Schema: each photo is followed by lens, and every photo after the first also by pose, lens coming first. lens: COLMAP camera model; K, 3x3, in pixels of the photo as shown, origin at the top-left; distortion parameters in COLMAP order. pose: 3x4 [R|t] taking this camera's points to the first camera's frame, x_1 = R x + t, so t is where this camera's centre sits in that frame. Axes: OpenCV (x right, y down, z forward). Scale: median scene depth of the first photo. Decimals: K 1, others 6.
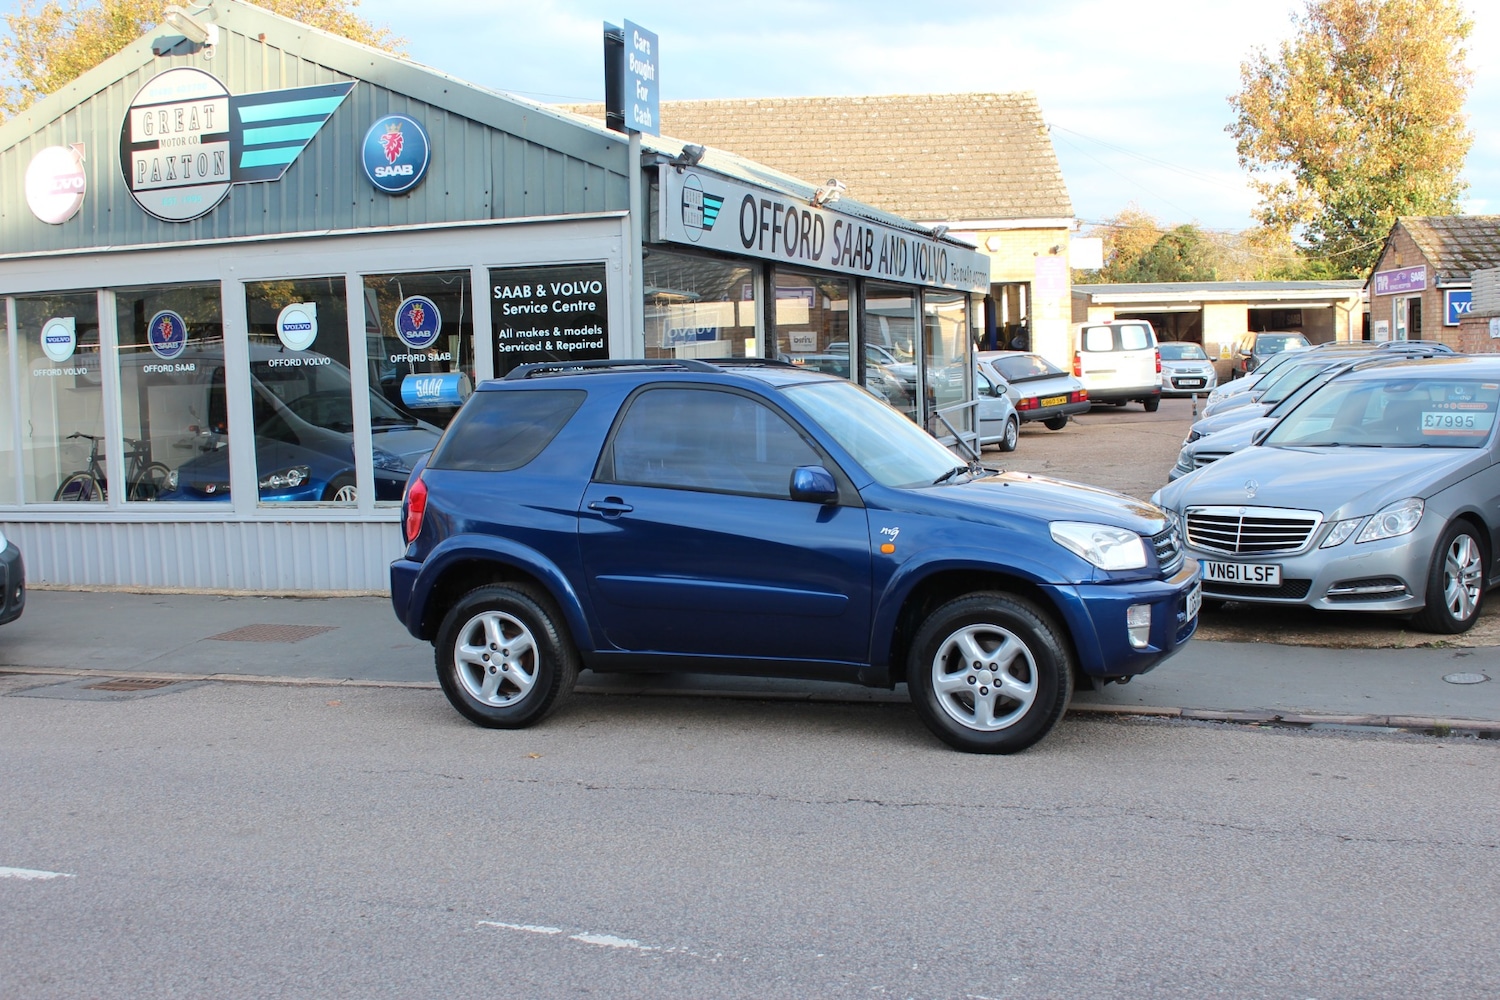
lens RADIAL K [[1669.2, 0, 772.1], [0, 1669.2, 528.5], [0, 0, 1]] dist [-0.116185, 0.137292]
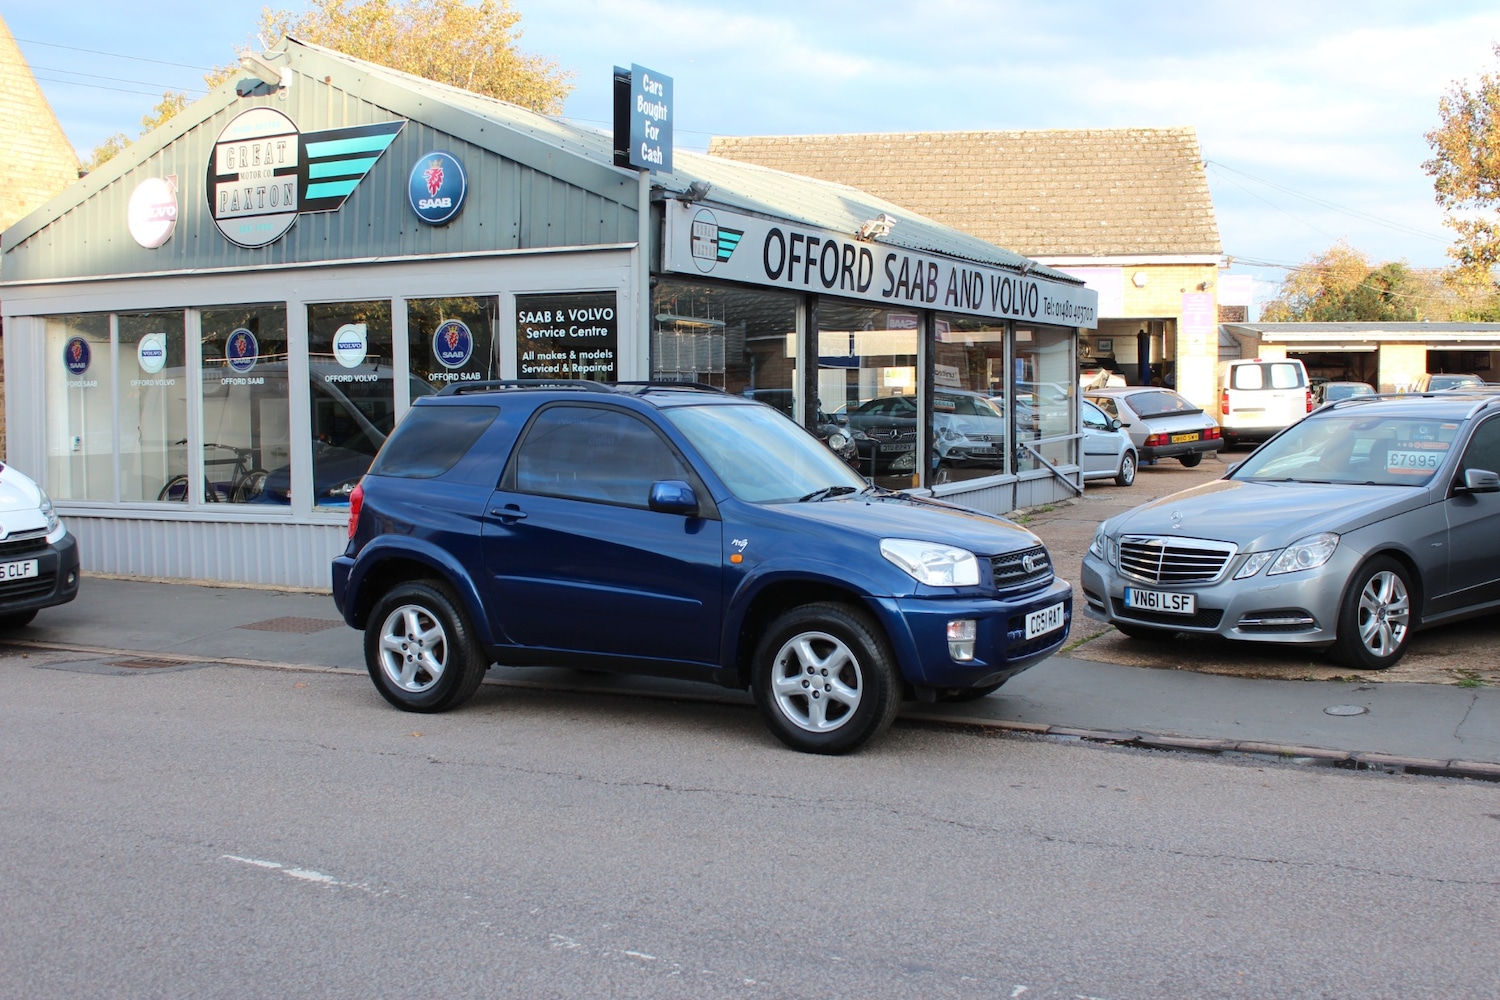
lens RADIAL K [[1669.2, 0, 772.1], [0, 1669.2, 528.5], [0, 0, 1]] dist [-0.116185, 0.137292]
pose [[0.990780, 0.033091, -0.131377, 0.142773], [-0.035445, 0.999250, -0.015616, 0.005250], [0.130761, 0.020129, 0.991209, -0.040813]]
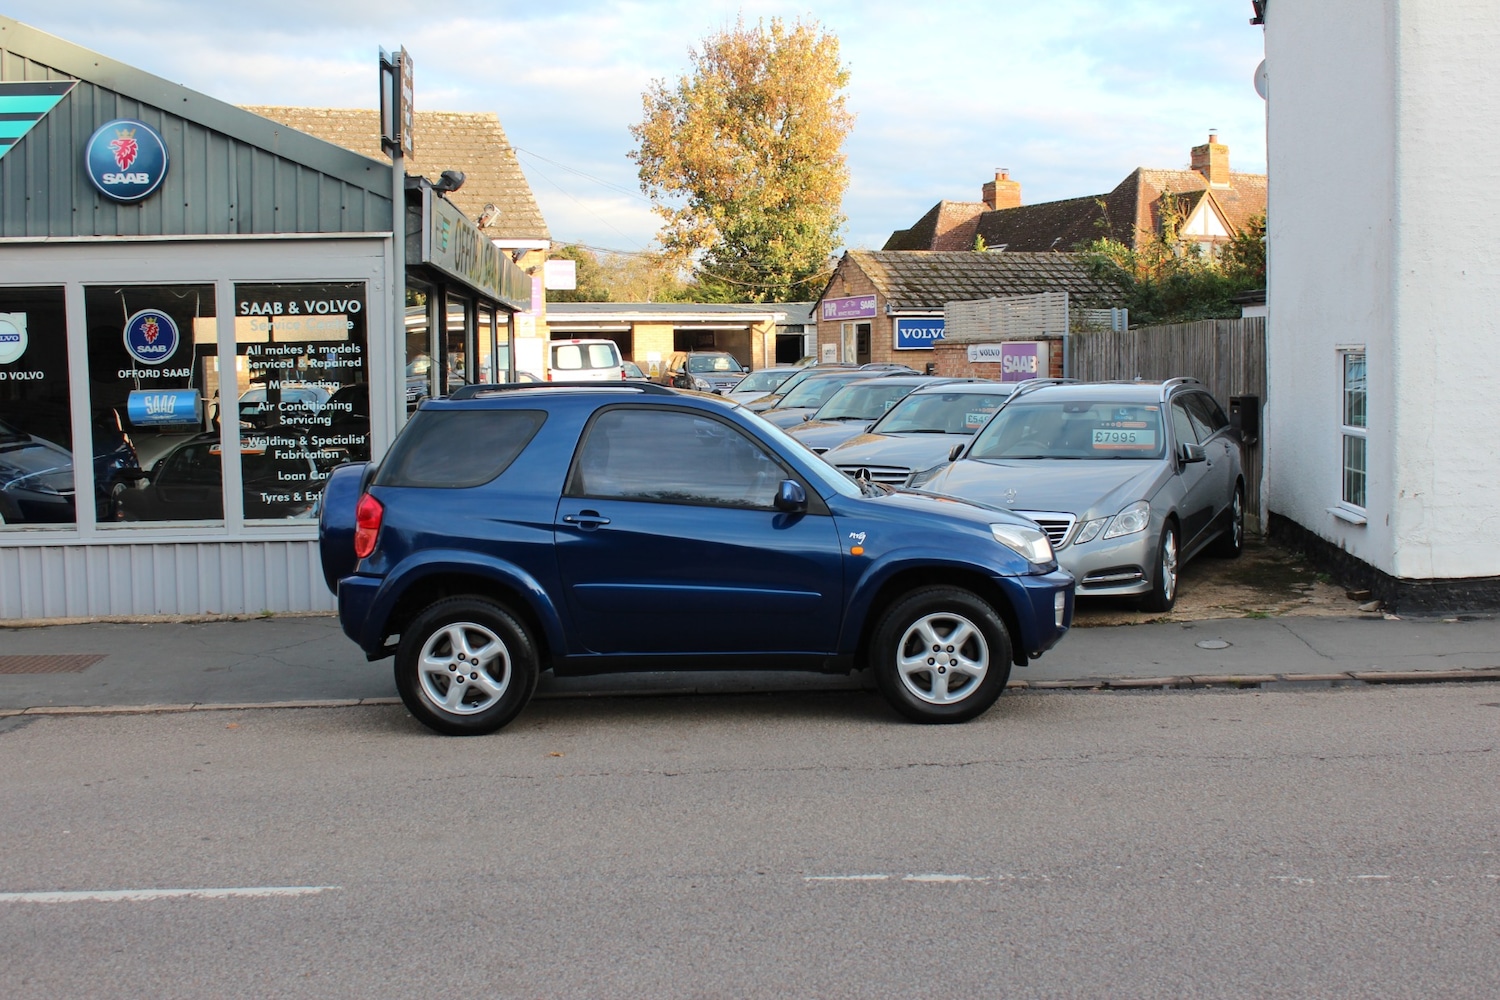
lens RADIAL K [[1669.2, 0, 772.1], [0, 1669.2, 528.5], [0, 0, 1]] dist [-0.116185, 0.137292]
pose [[0.923114, -0.021311, 0.383936, -0.259652], [0.024707, 0.999687, -0.003916, -0.000098], [-0.383733, 0.013101, 0.923351, -0.021979]]
